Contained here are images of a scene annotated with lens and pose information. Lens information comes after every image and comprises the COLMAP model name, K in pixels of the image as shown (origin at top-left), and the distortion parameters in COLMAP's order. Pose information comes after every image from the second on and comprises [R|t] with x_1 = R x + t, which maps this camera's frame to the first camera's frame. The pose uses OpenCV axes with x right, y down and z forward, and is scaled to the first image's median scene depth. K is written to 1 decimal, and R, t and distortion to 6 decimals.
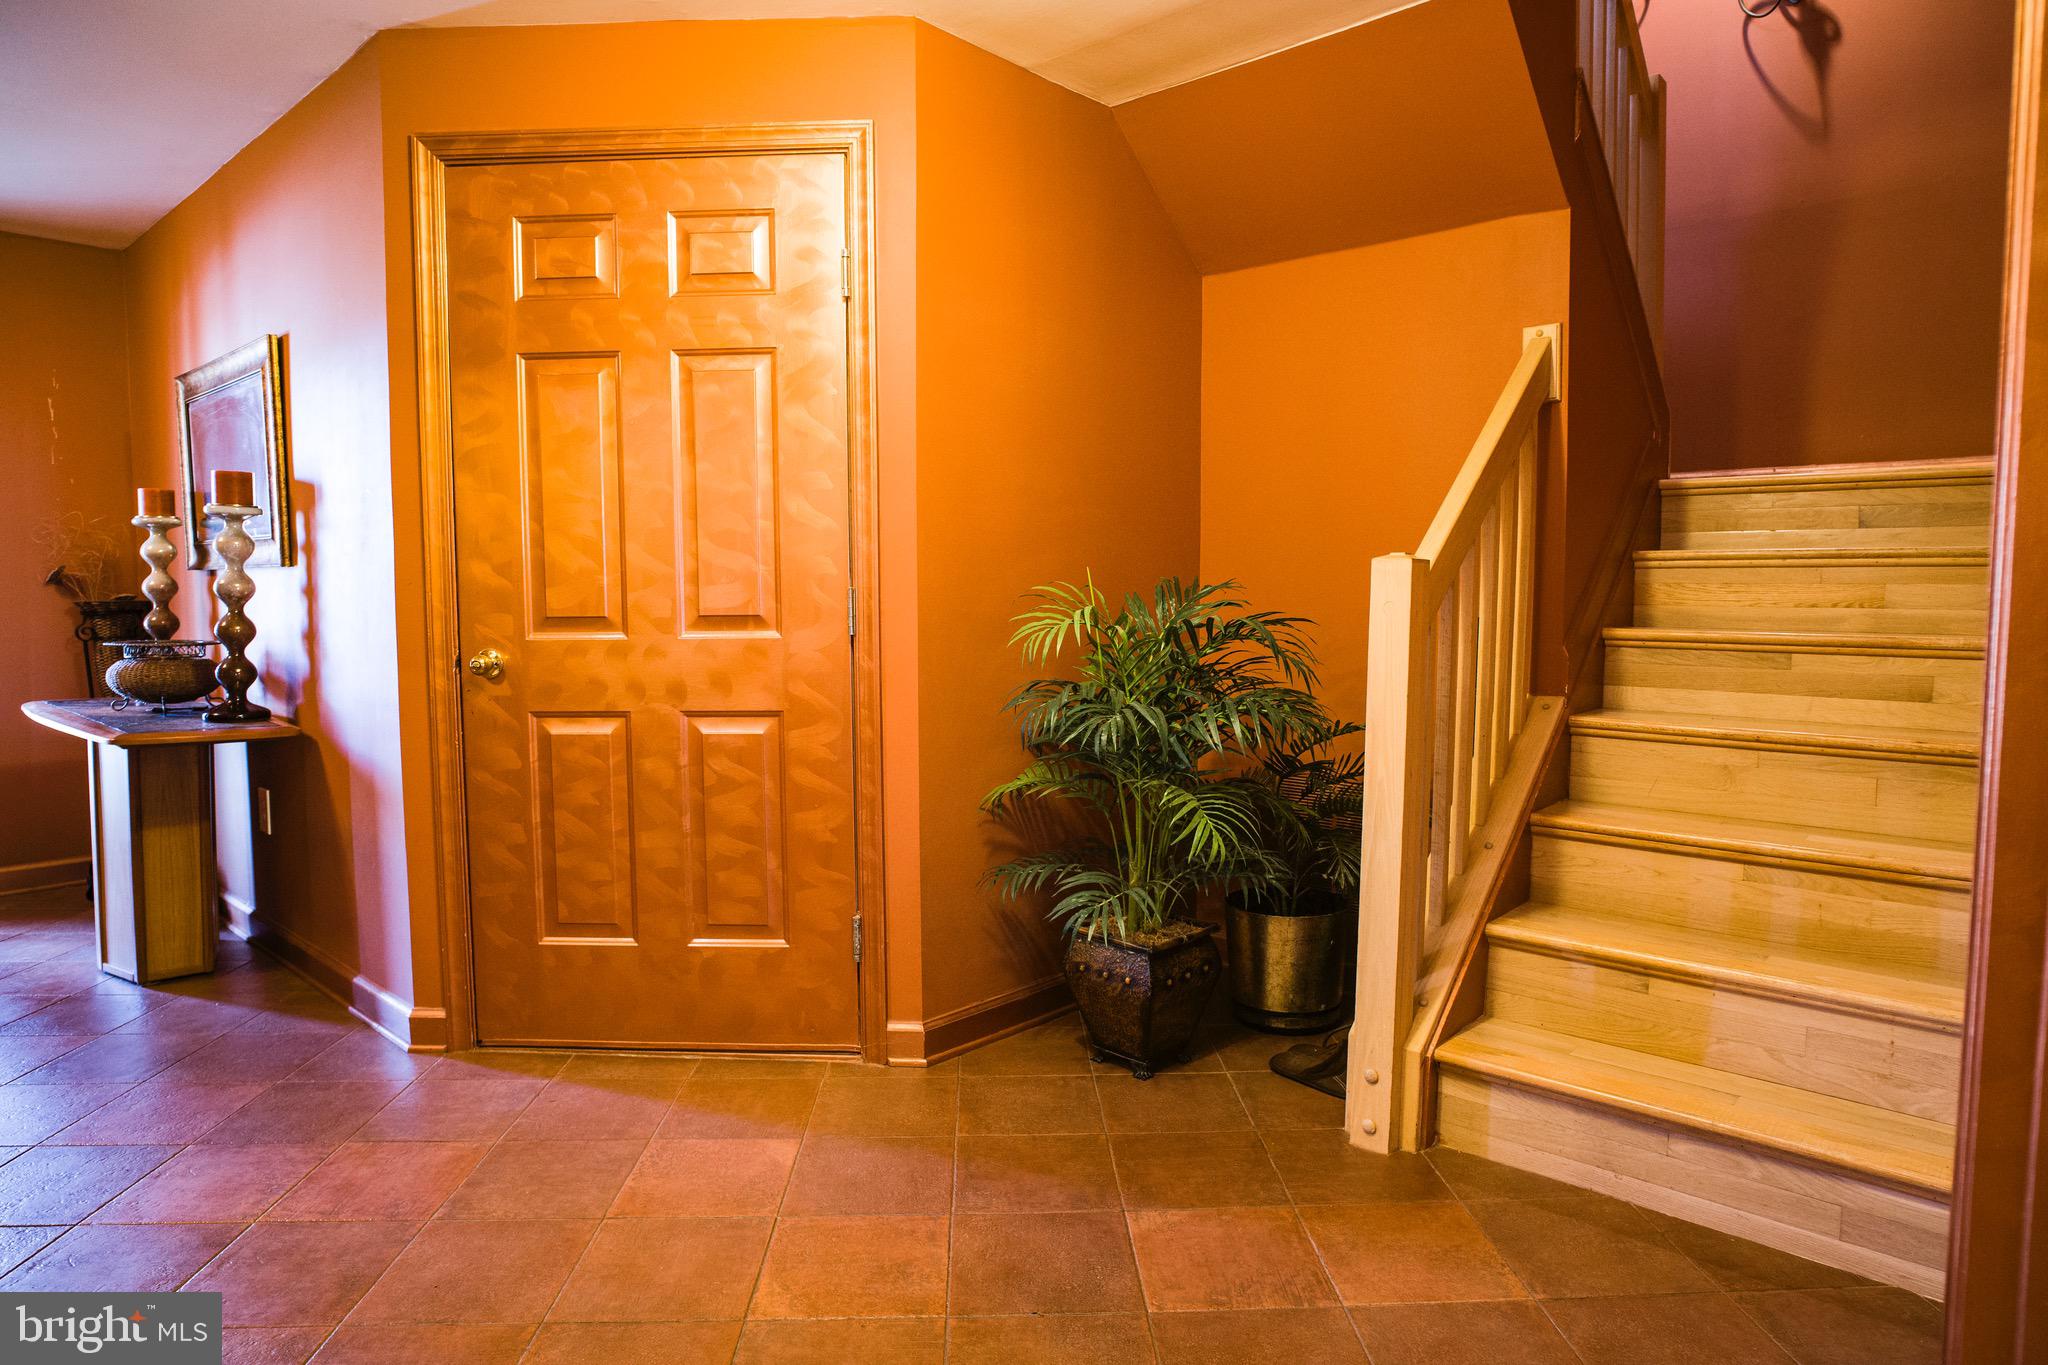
lens RADIAL K [[1206.7, 0, 1027.0], [0, 1206.7, 673.0], [0, 0, 1]] dist [-0.059045, 0.031556]
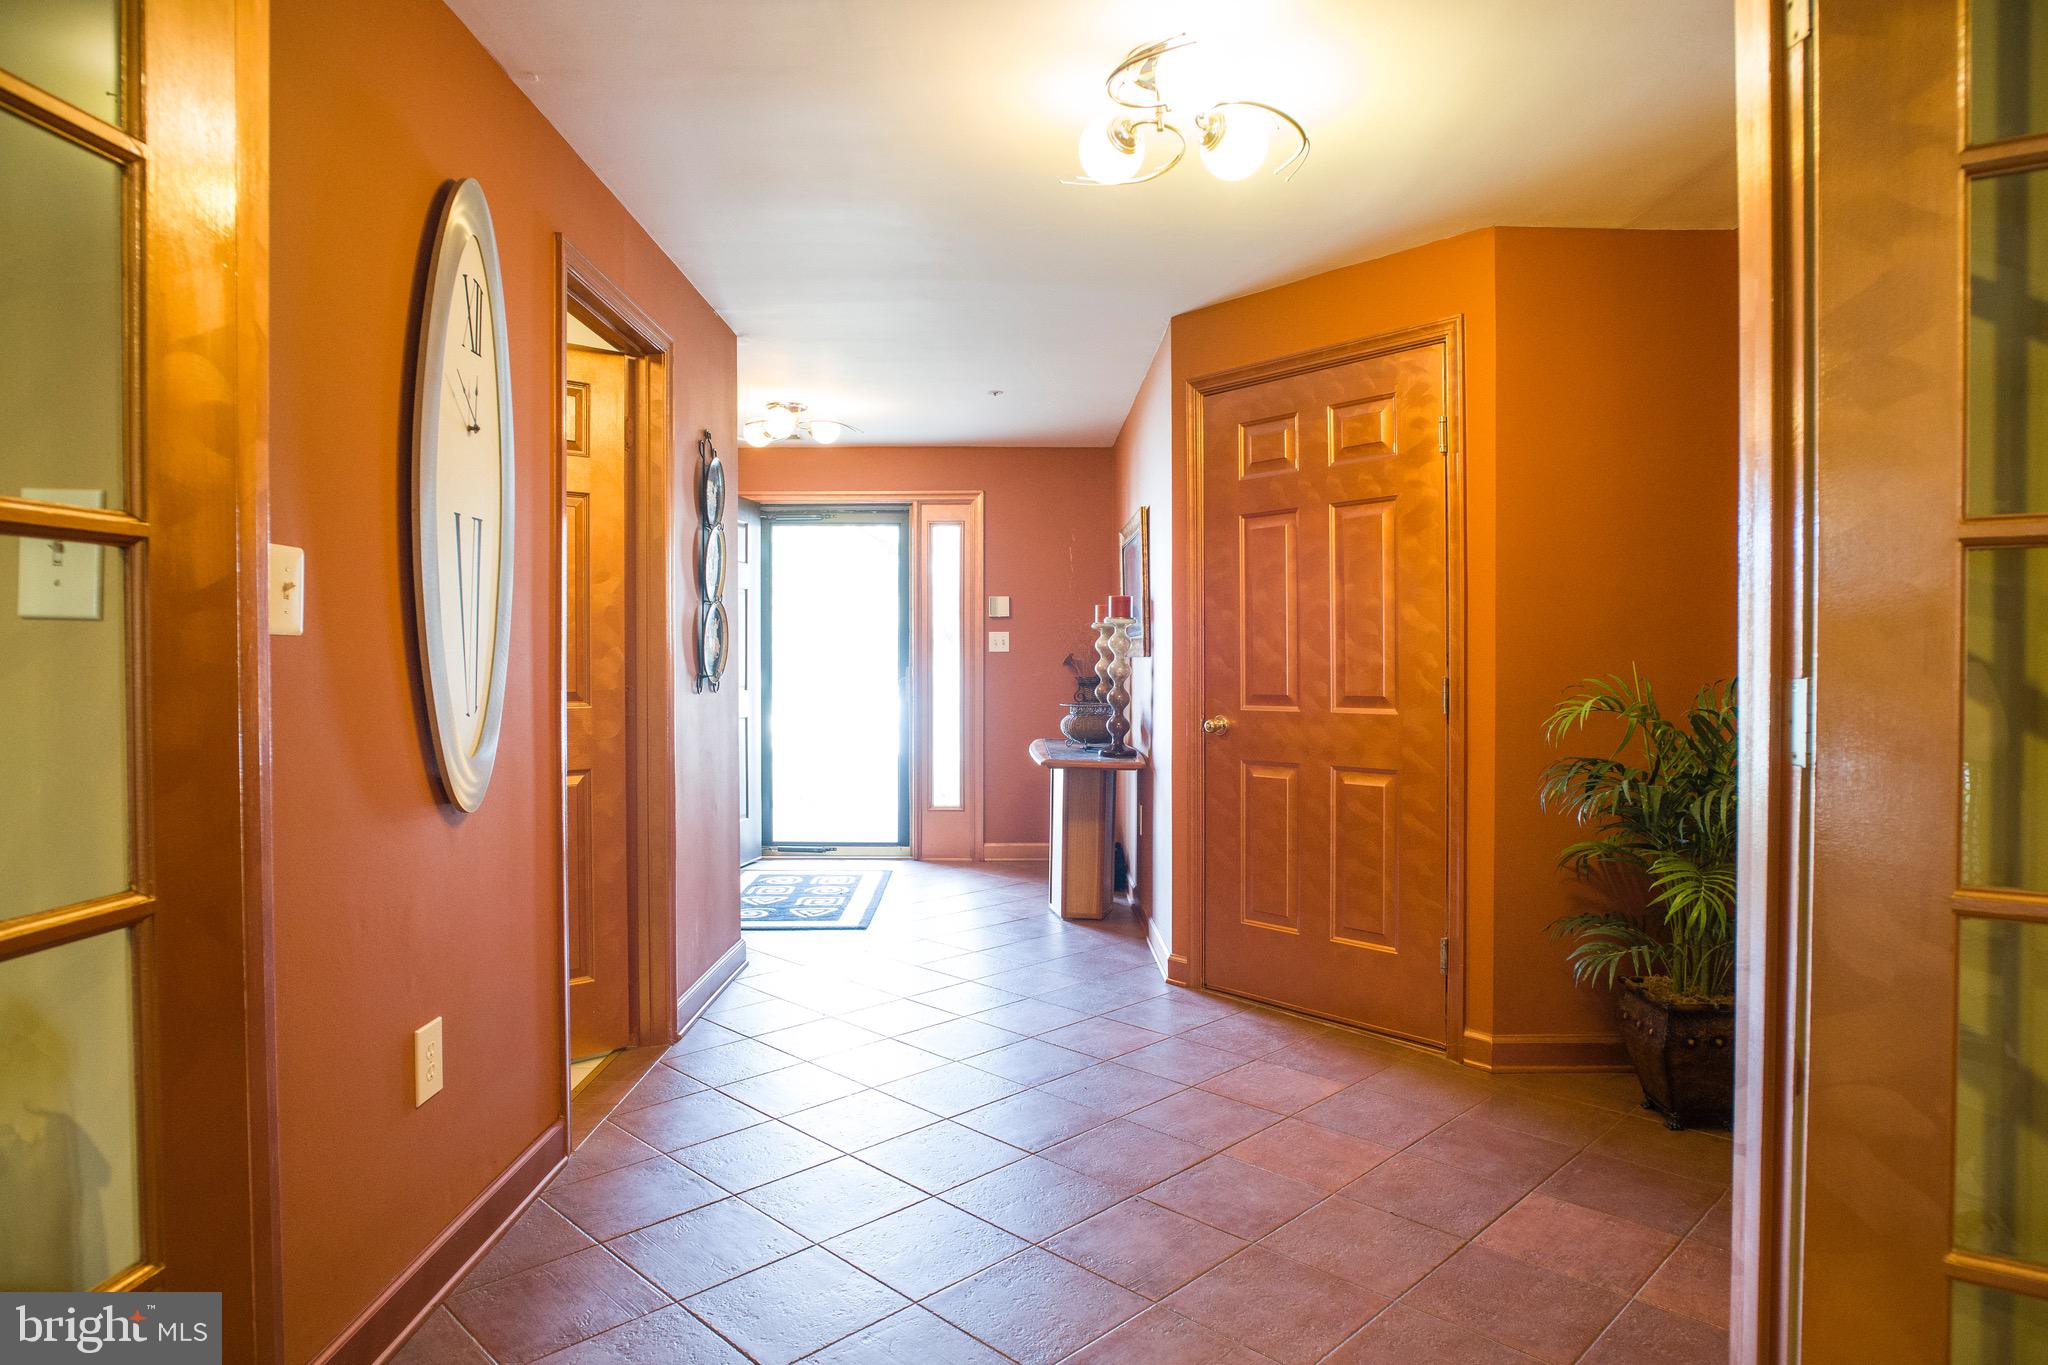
lens RADIAL K [[1178.5, 0, 1019.1], [0, 1178.5, 676.1], [0, 0, 1]] dist [-0.048329, 0.000021]
pose [[0.674425, 0.008657, -0.738293, 0.456235], [-0.049774, 0.998190, -0.033764, -0.007405], [0.736664, 0.059519, 0.673635, -0.164352]]
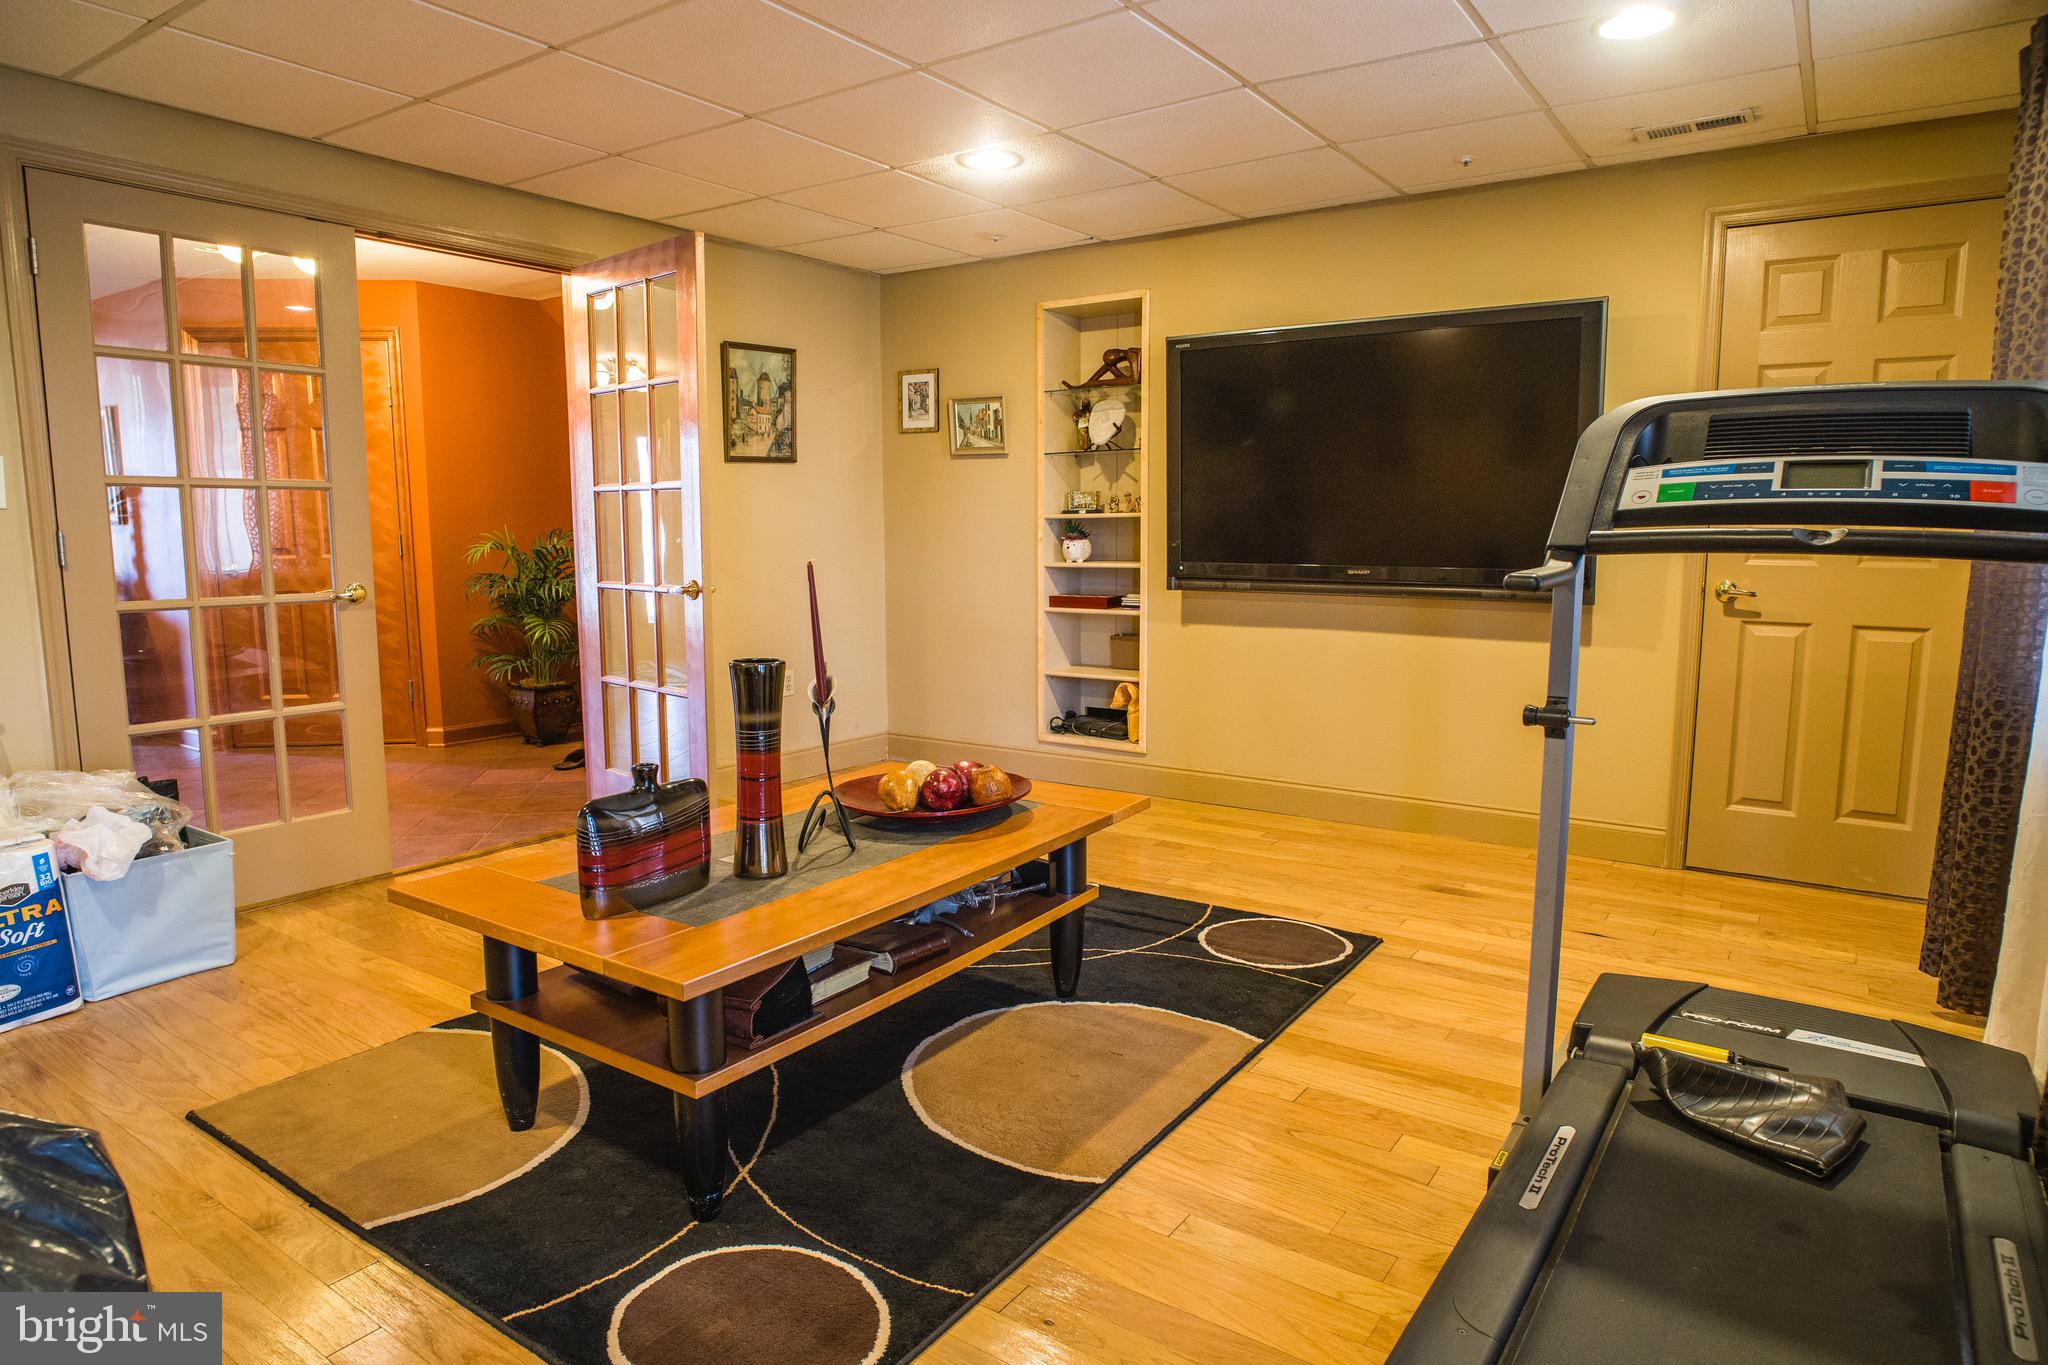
lens RADIAL K [[1206.7, 0, 1027.0], [0, 1206.7, 673.0], [0, 0, 1]] dist [-0.059045, 0.031556]
pose [[0.990568, -0.021252, 0.135366, 0.699713], [0.013727, 0.998320, 0.056283, 0.078080], [-0.136335, -0.053894, 0.989196, -1.357371]]
